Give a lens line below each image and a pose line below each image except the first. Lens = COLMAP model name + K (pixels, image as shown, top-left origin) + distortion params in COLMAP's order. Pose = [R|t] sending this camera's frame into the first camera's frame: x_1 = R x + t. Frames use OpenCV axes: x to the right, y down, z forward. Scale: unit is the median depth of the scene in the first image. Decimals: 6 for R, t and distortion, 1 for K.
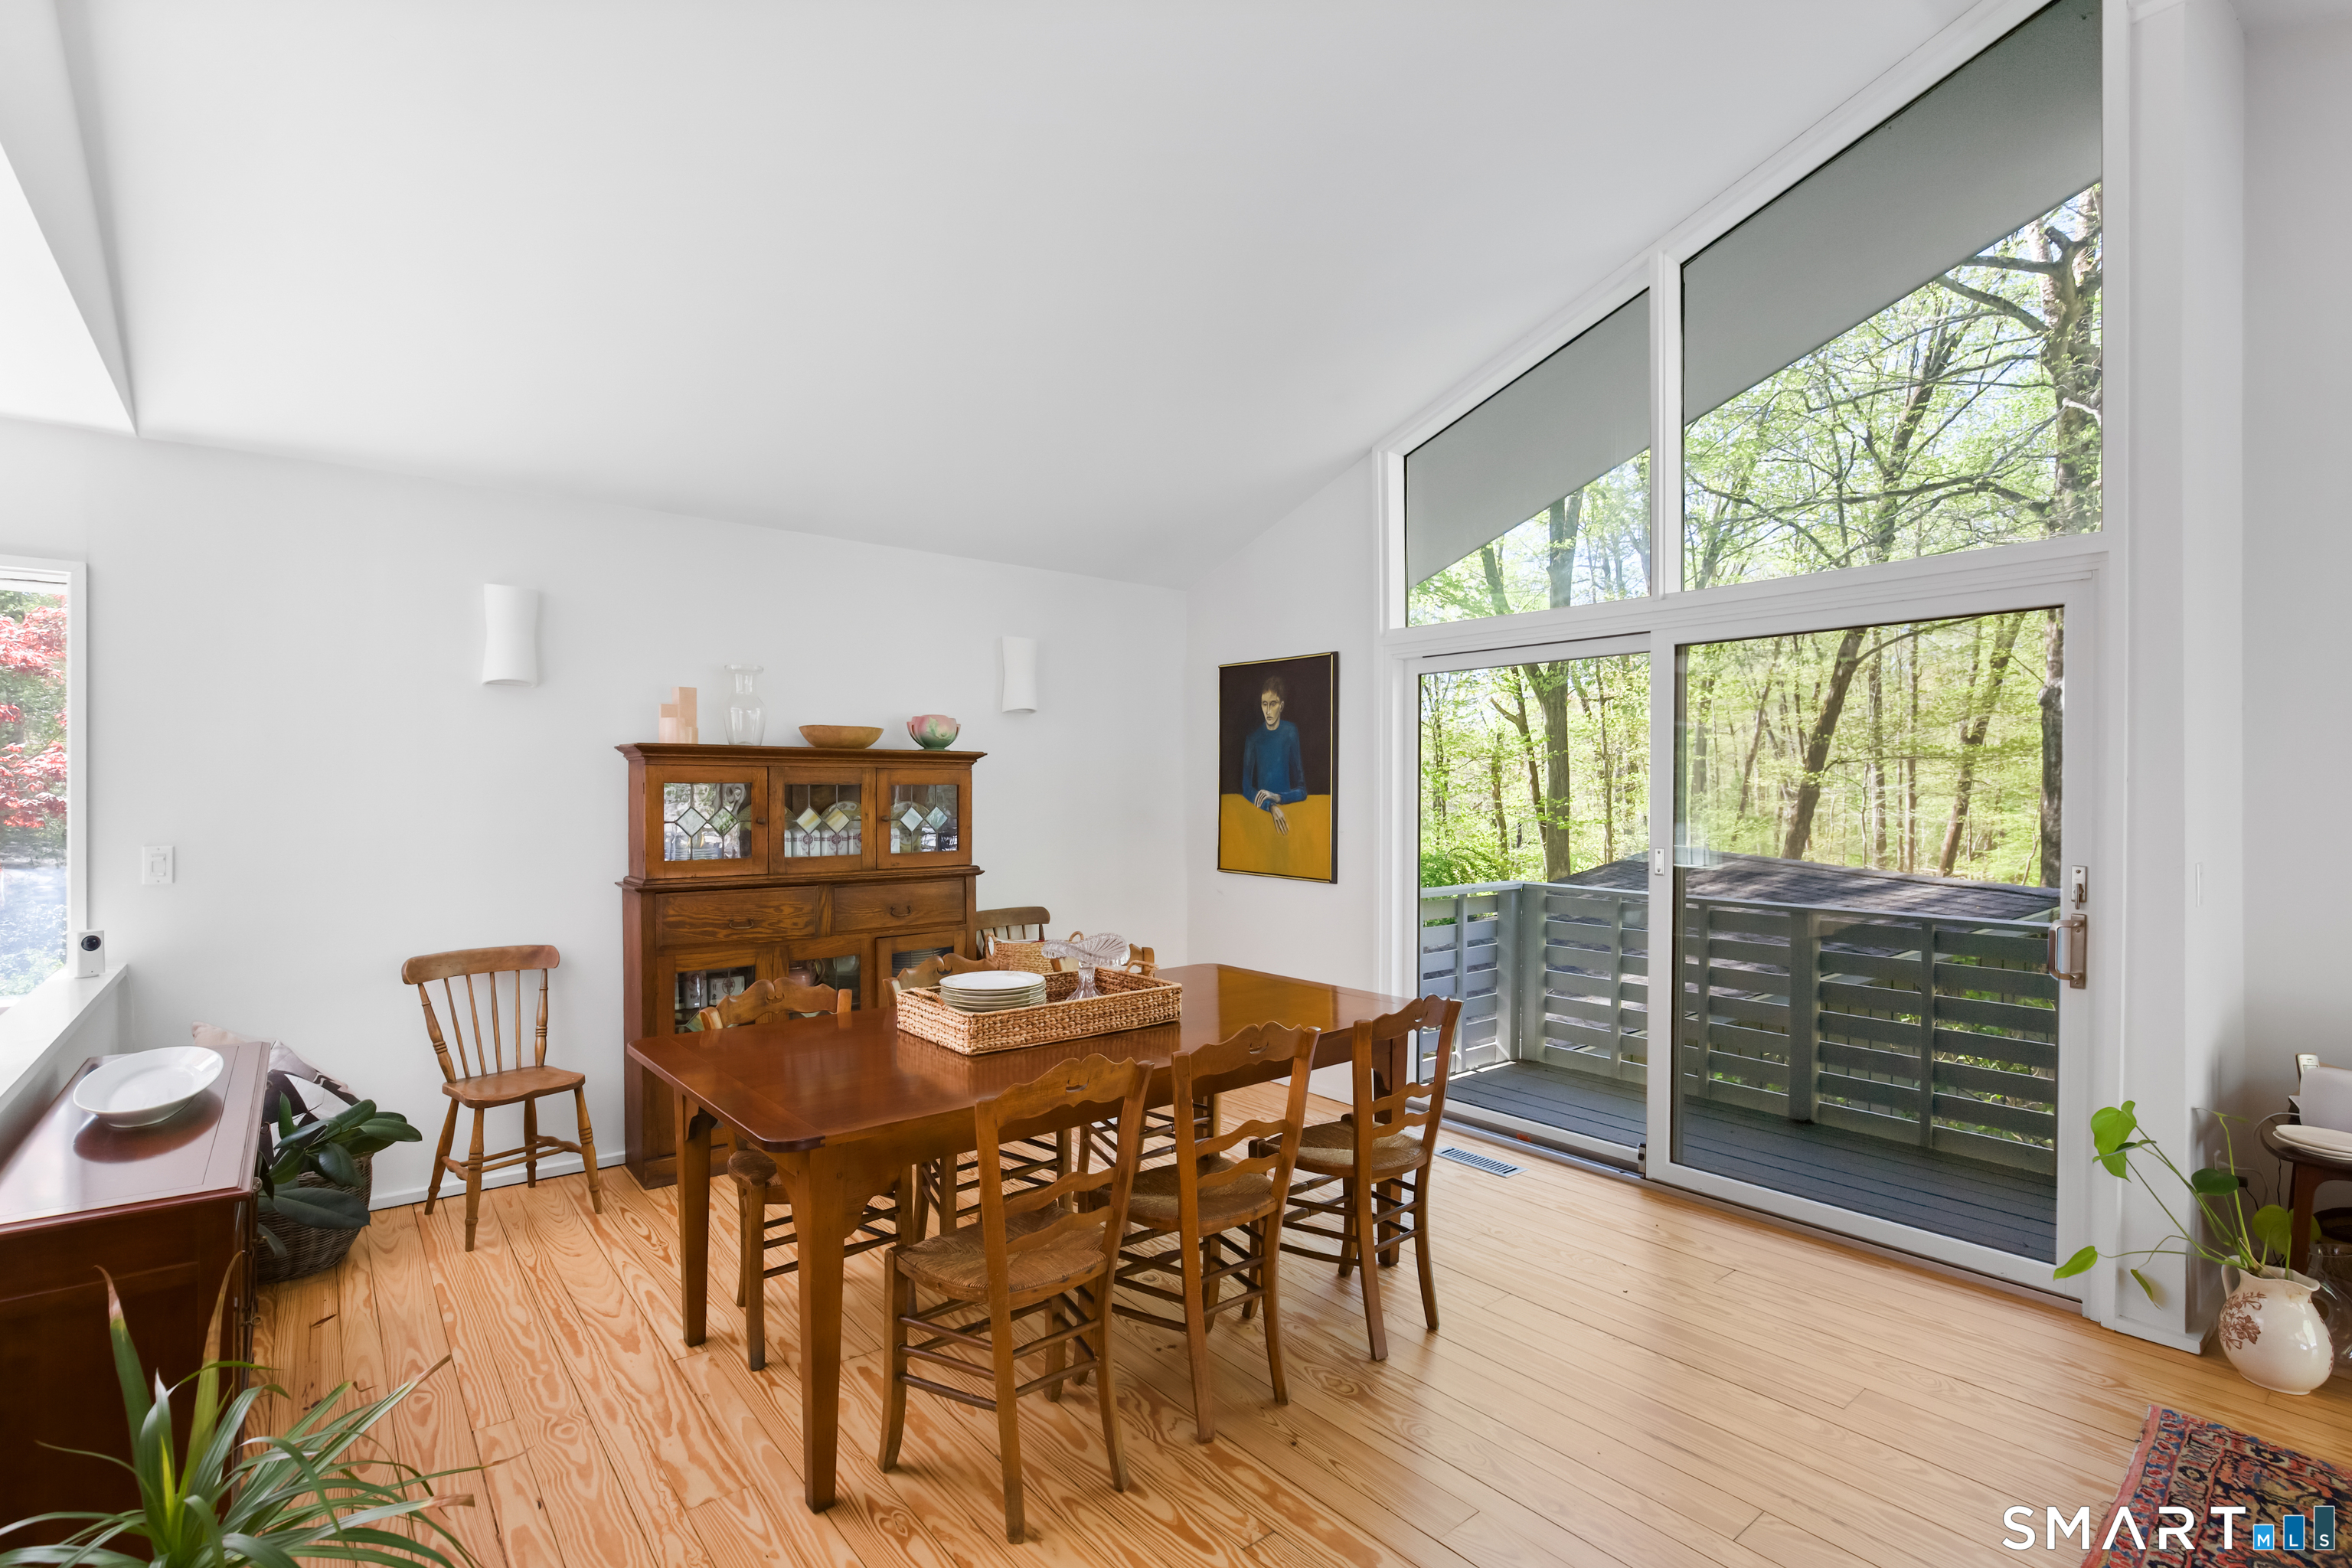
lens RADIAL K [[1095.9, 0, 1176.0], [0, 1095.9, 784.0], [0, 0, 1]] dist [-0.003000, -0.000226]
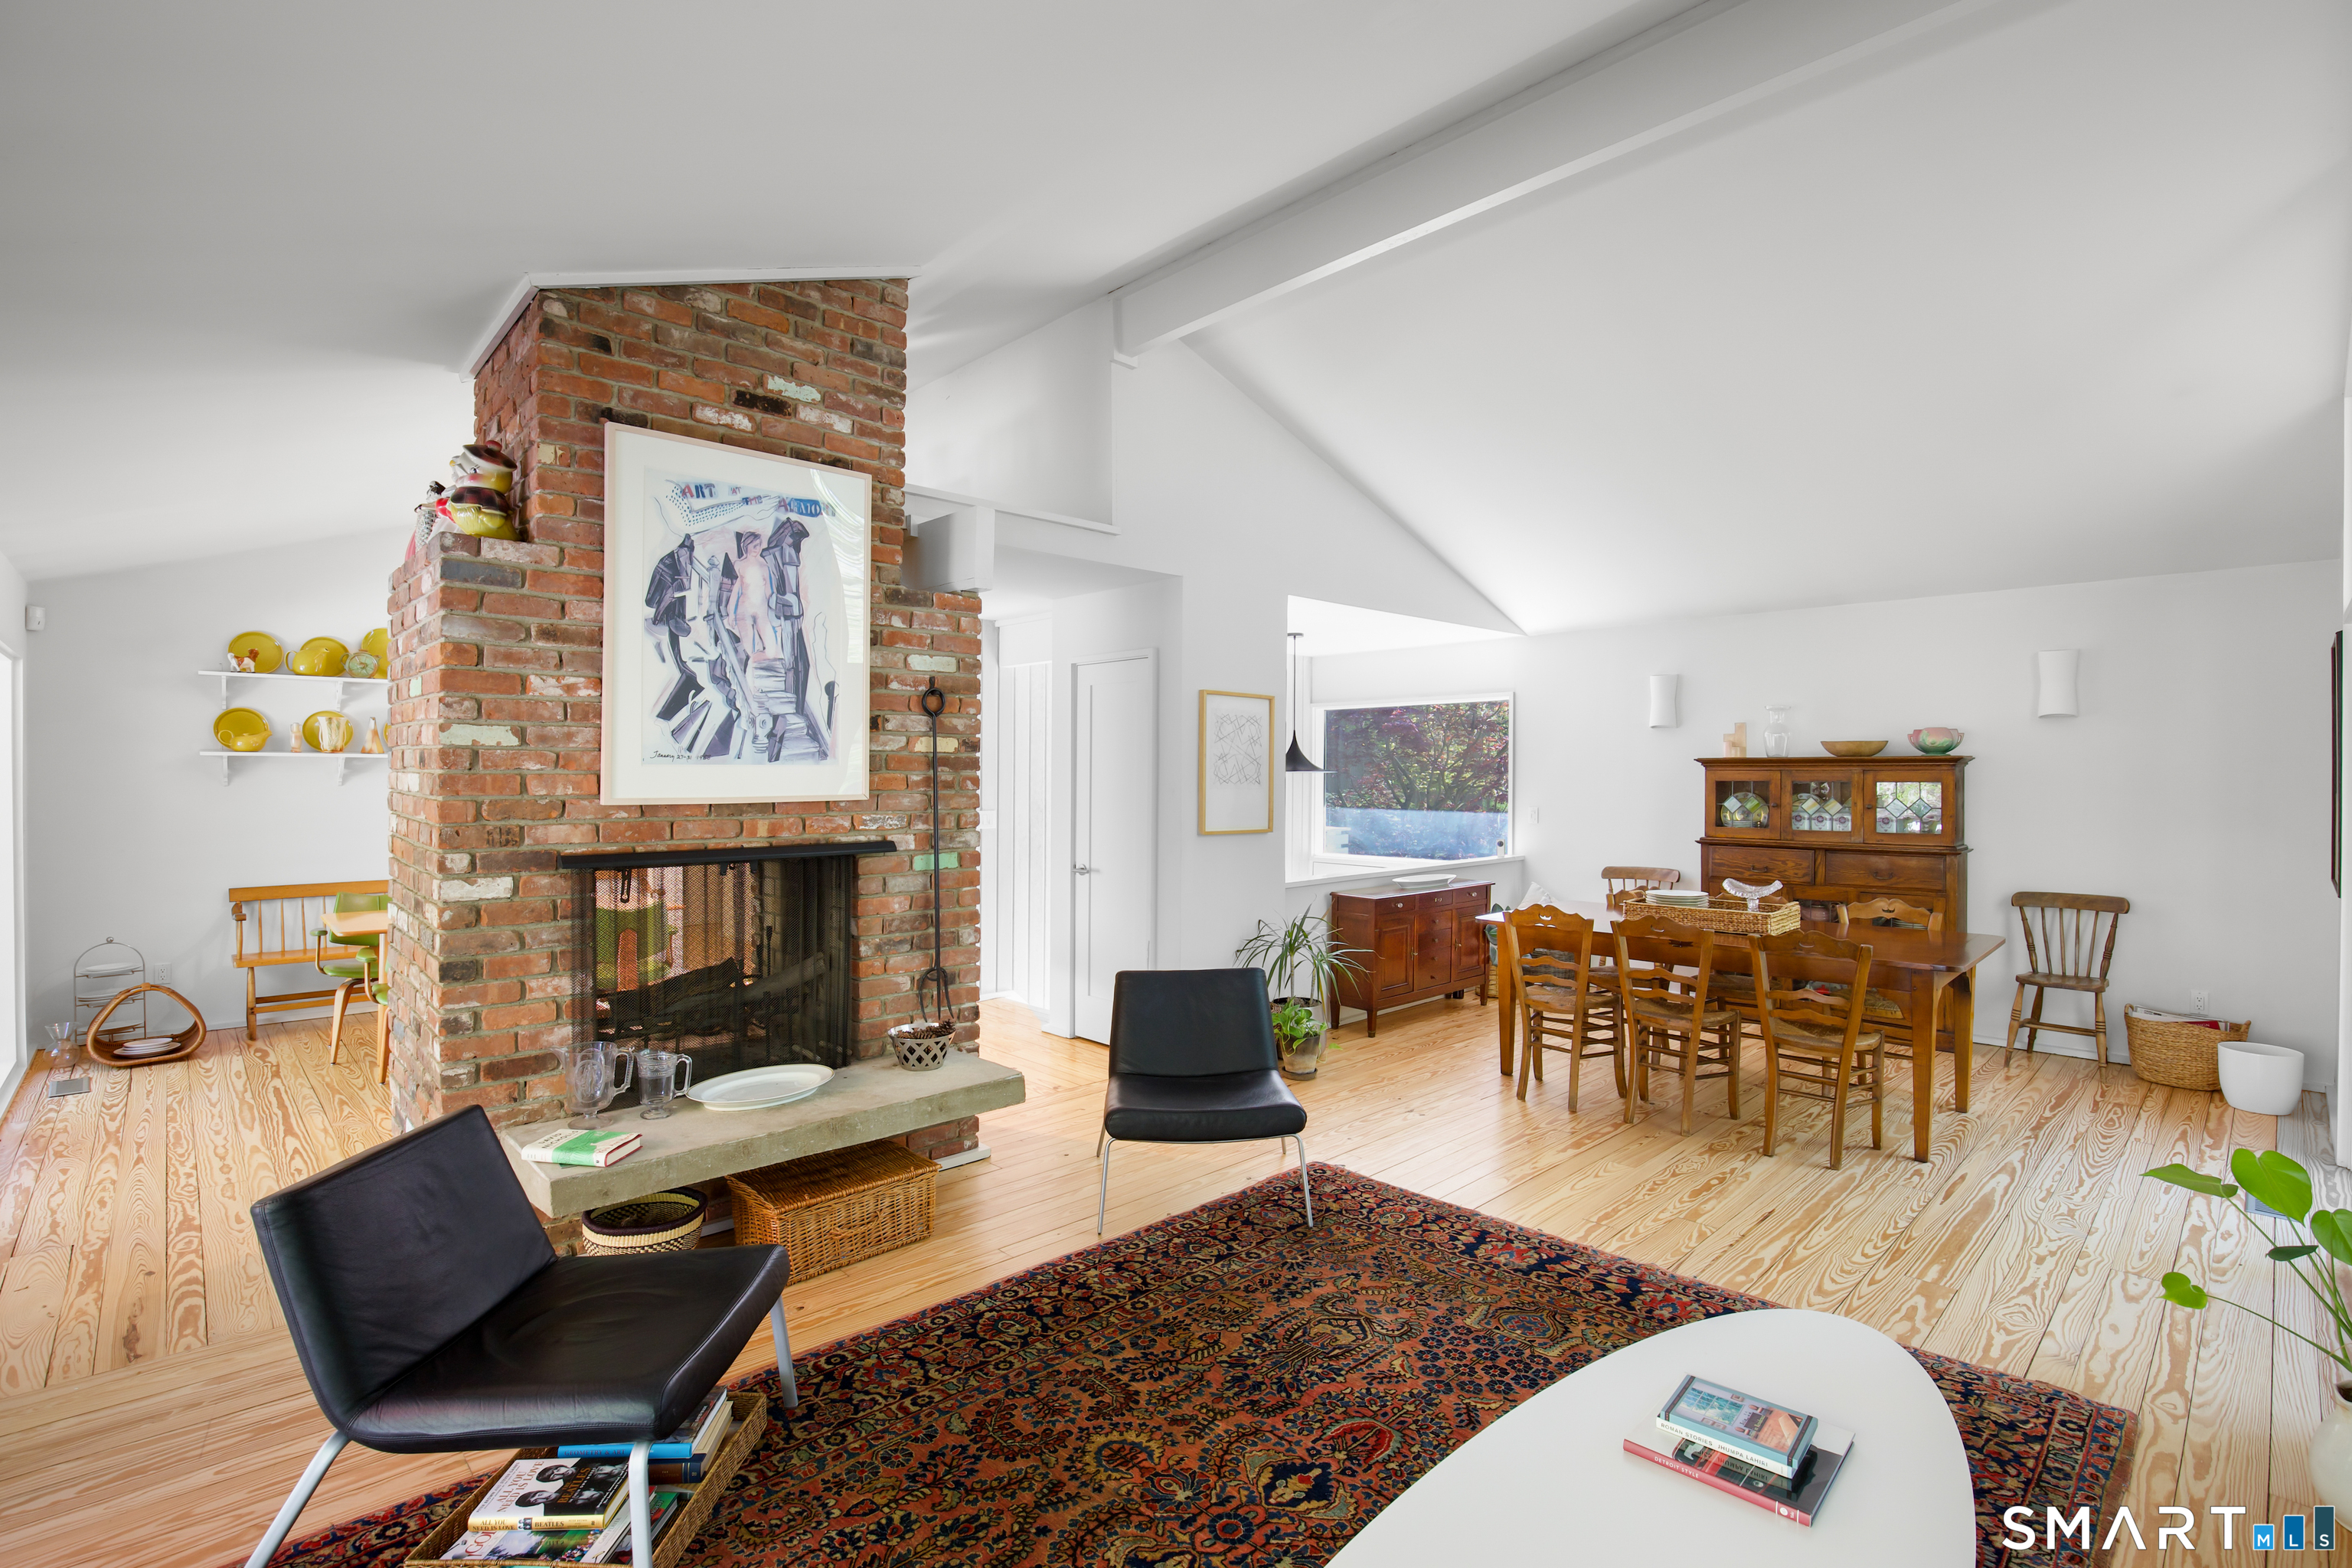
lens RADIAL K [[1095.9, 0, 1176.0], [0, 1095.9, 784.0], [0, 0, 1]] dist [-0.003000, -0.000226]
pose [[0.075992, 0.008413, -0.997073, 1.122358], [0.000015, 0.999964, 0.008438, -0.009360], [0.997108, -0.000656, 0.075989, 0.031938]]
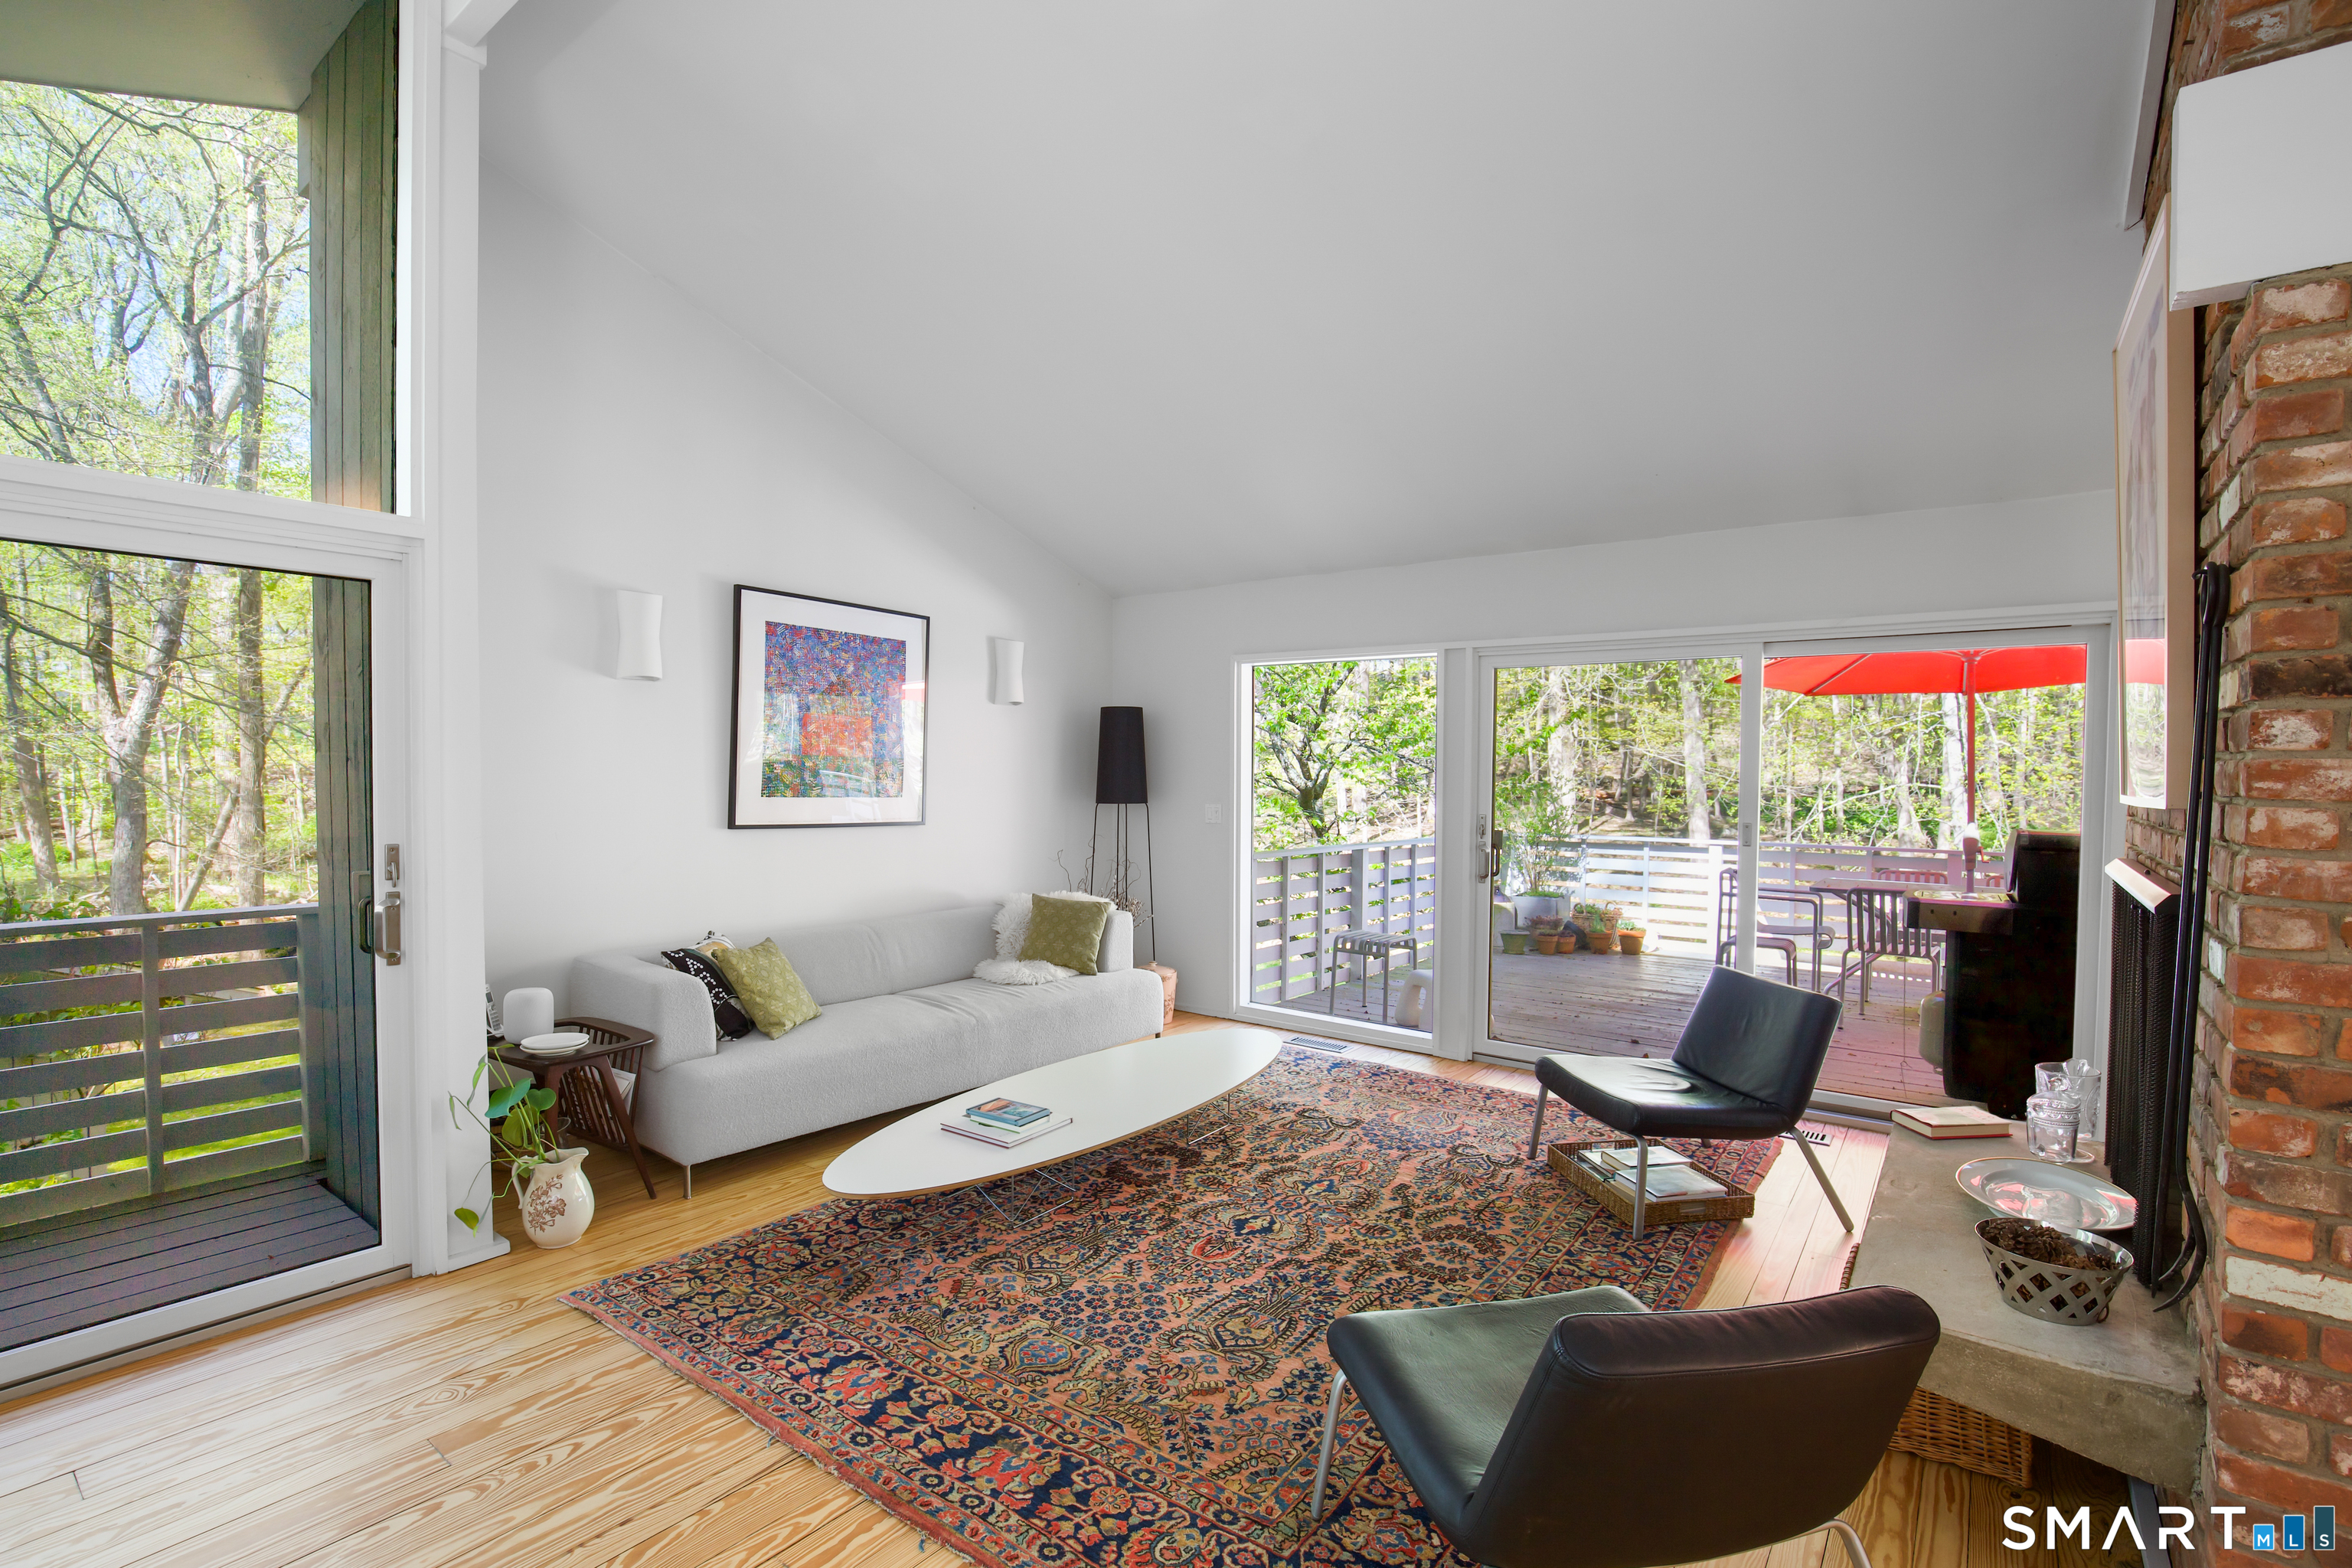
lens RADIAL K [[1095.9, 0, 1176.0], [0, 1095.9, 784.0], [0, 0, 1]] dist [-0.003000, -0.000226]
pose [[-0.232103, -0.017471, 0.972534, -0.228647], [-0.017121, 0.999757, 0.013874, 0.000116], [-0.972541, -0.013430, -0.232346, 0.396479]]
